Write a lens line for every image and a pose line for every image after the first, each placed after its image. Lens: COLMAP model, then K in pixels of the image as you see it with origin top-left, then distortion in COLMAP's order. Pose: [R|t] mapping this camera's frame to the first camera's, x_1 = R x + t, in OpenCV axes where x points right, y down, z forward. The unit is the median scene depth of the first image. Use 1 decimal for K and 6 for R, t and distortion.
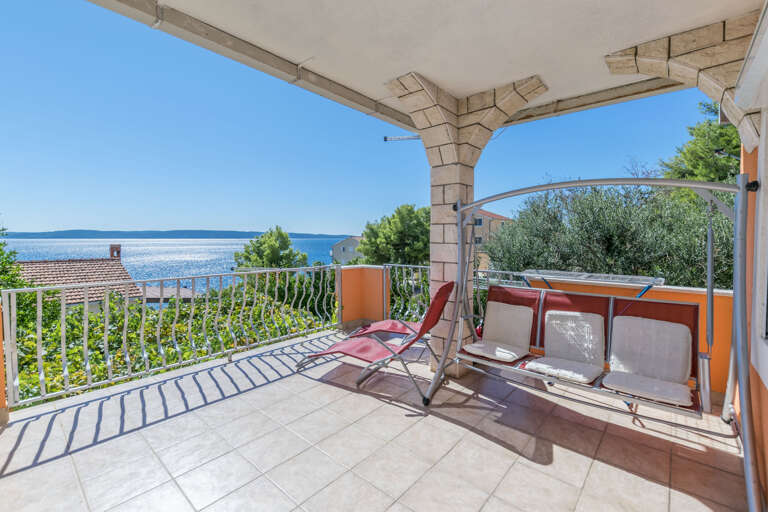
lens RADIAL K [[334.4, 0, 382.4], [0, 334.4, 246.4], [0, 0, 1]] dist [0.017148, 0.040691]
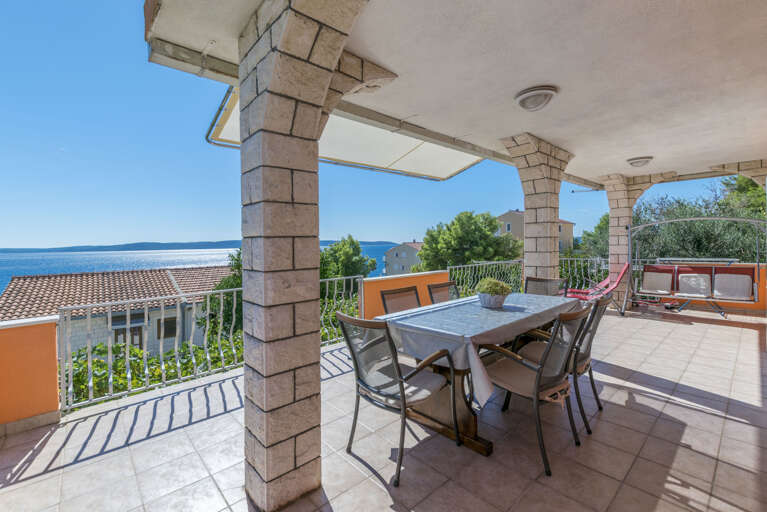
lens RADIAL K [[344.0, 0, 383.5], [0, 344.0, 256.0], [0, 0, 1]] dist [-0.035543, 0.046466]
pose [[0.996704, -0.020420, -0.078514, -0.104789], [0.021230, 0.999730, 0.009496, 0.000476], [0.078299, -0.011132, 0.996868, -0.115944]]
